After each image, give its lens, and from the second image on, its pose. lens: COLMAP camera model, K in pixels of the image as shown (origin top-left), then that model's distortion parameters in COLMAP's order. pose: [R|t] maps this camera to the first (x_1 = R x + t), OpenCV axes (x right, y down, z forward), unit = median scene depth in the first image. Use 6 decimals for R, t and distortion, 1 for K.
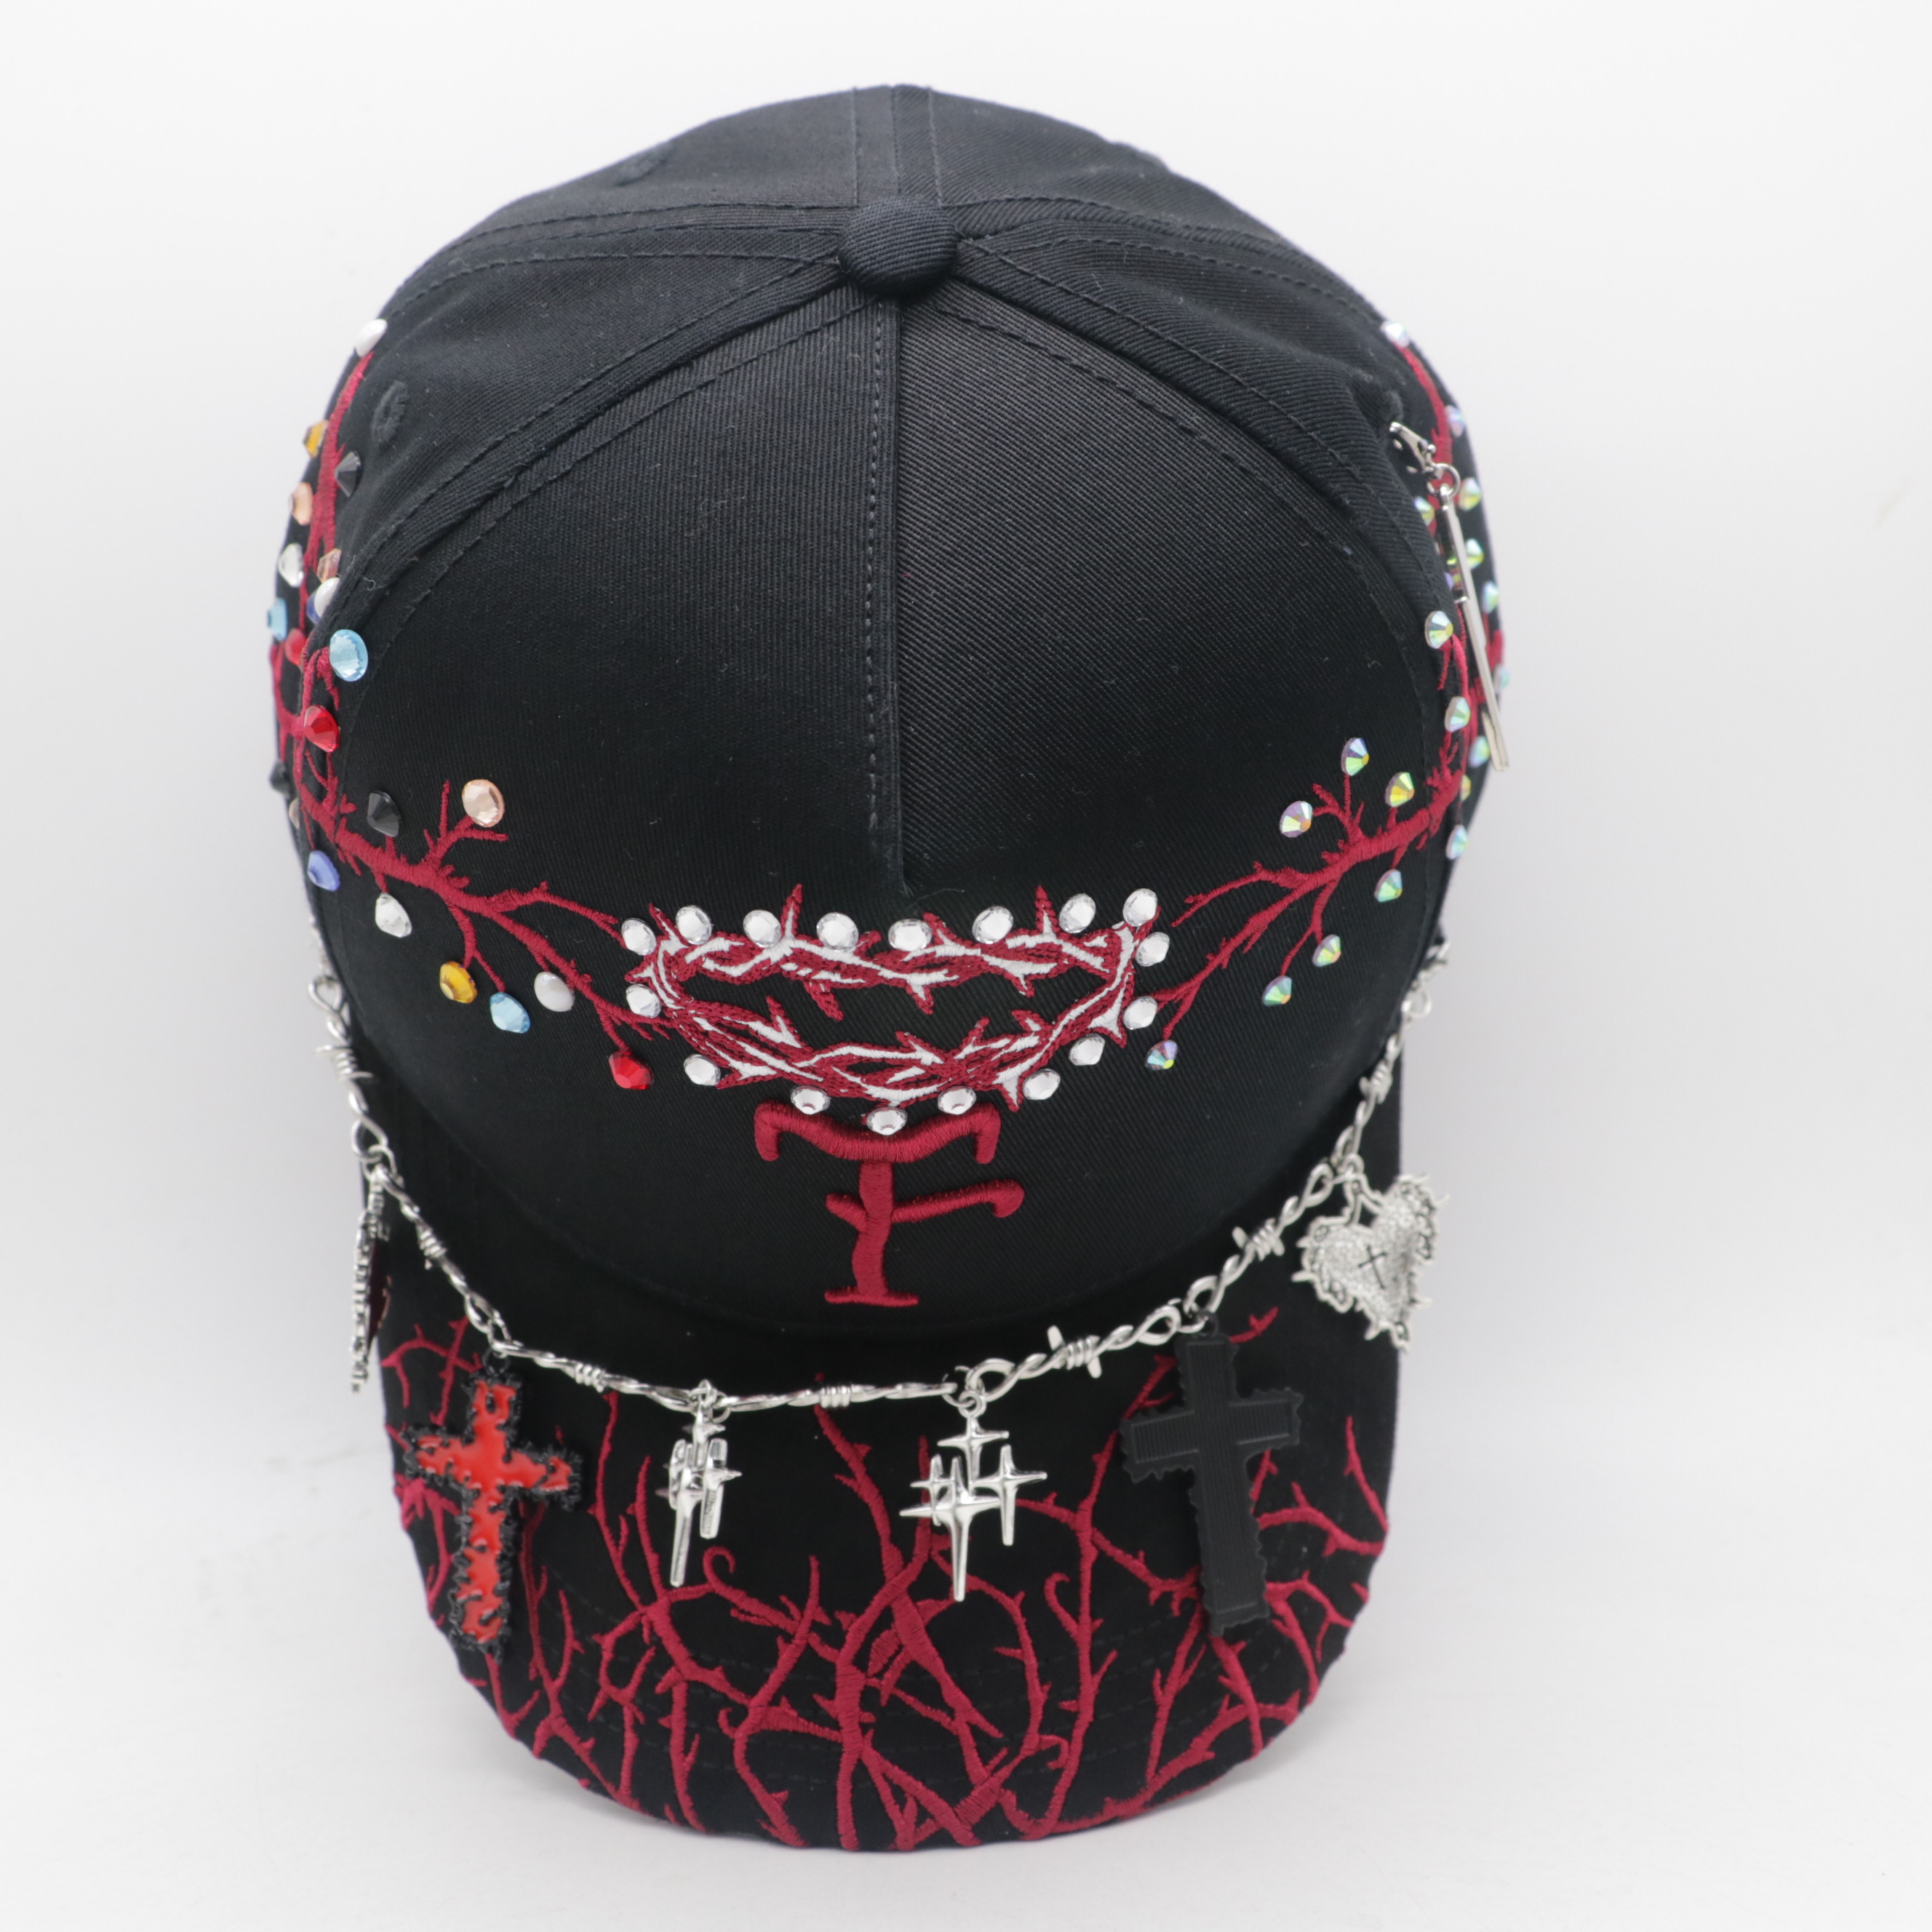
lens RADIAL K [[2338.5, 0, 962.4], [0, 2338.5, 968.1], [0, 0, 1]] dist [-0.163445, 0.000000]
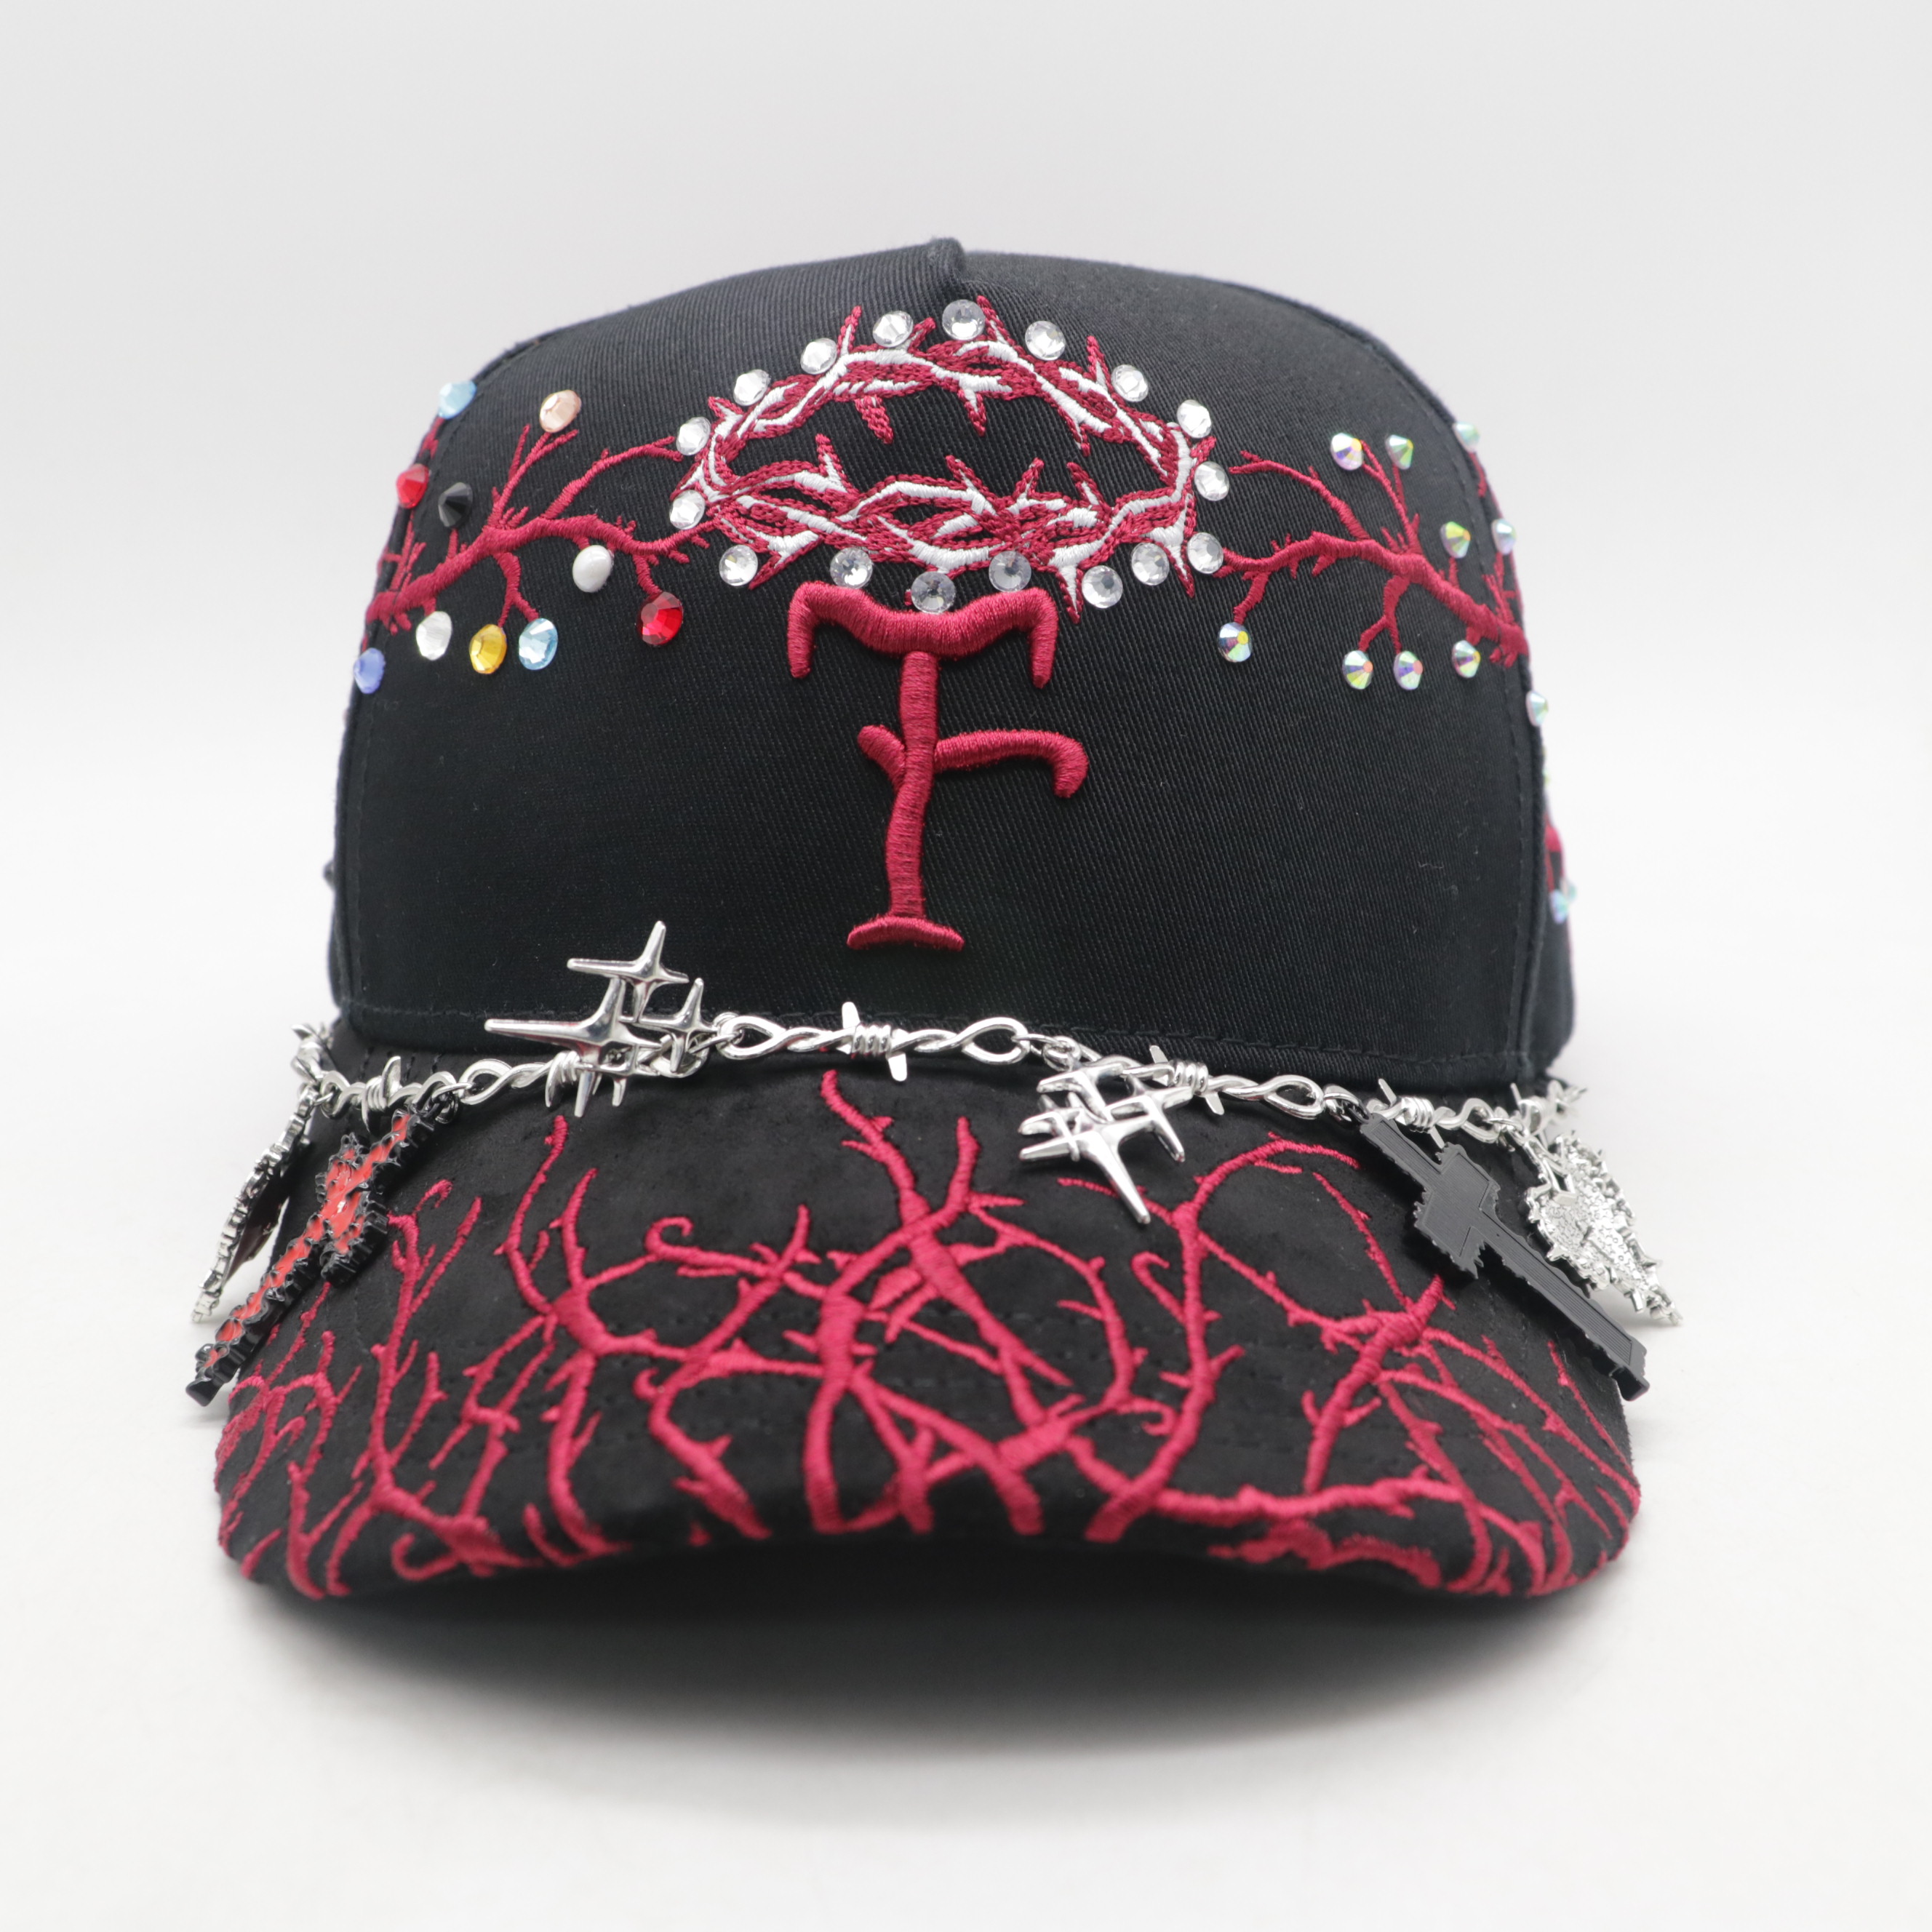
lens RADIAL K [[2338.5, 0, 969.3], [0, 2338.5, 968.5], [0, 0, 1]] dist [-0.163445, 0.000000]
pose [[0.999158, -0.005775, -0.040621, 0.017689], [-0.029608, 0.583908, -0.811280, 0.875060], [0.028404, 0.811799, 0.583245, 0.577798]]
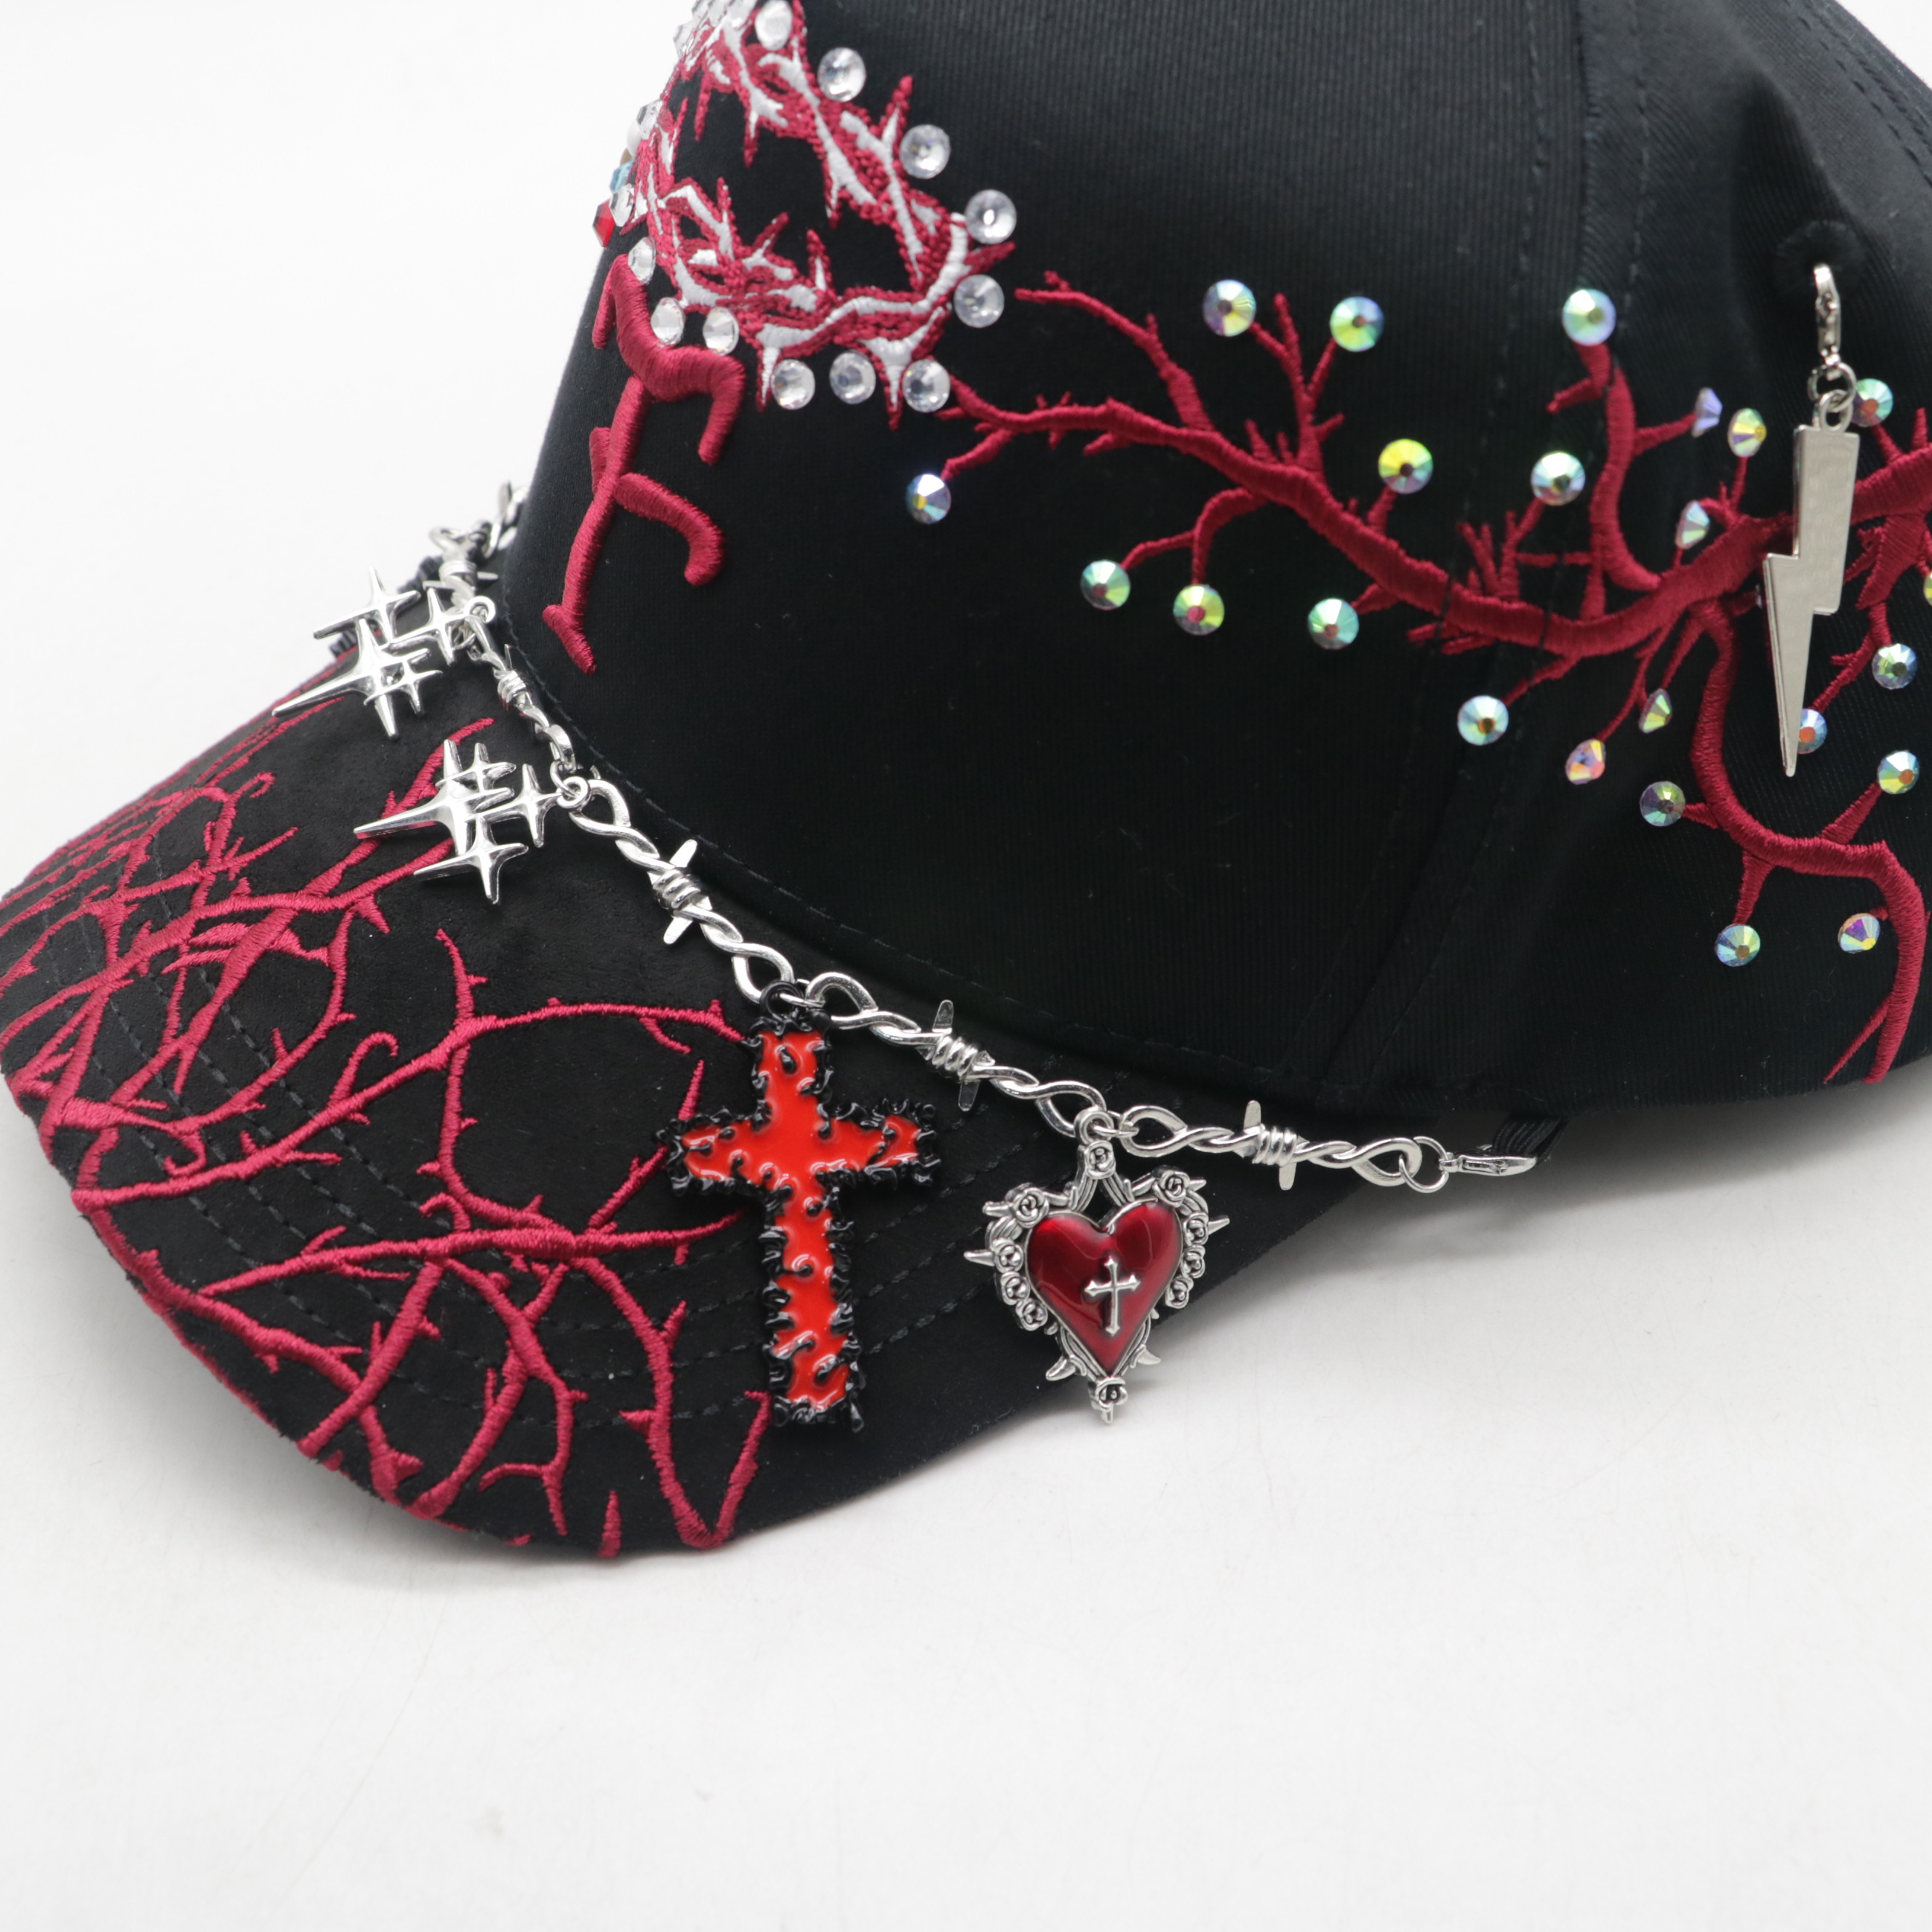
lens RADIAL K [[2512.2, 0, 963.2], [0, 2512.2, 959.9], [0, 0, 1]] dist [-0.140564, 0.000000]
pose [[0.512744, 0.563781, -0.647491, 0.721109], [-0.800239, 0.587021, -0.122575, 0.221427], [0.310985, 0.580996, 0.752151, 0.483654]]
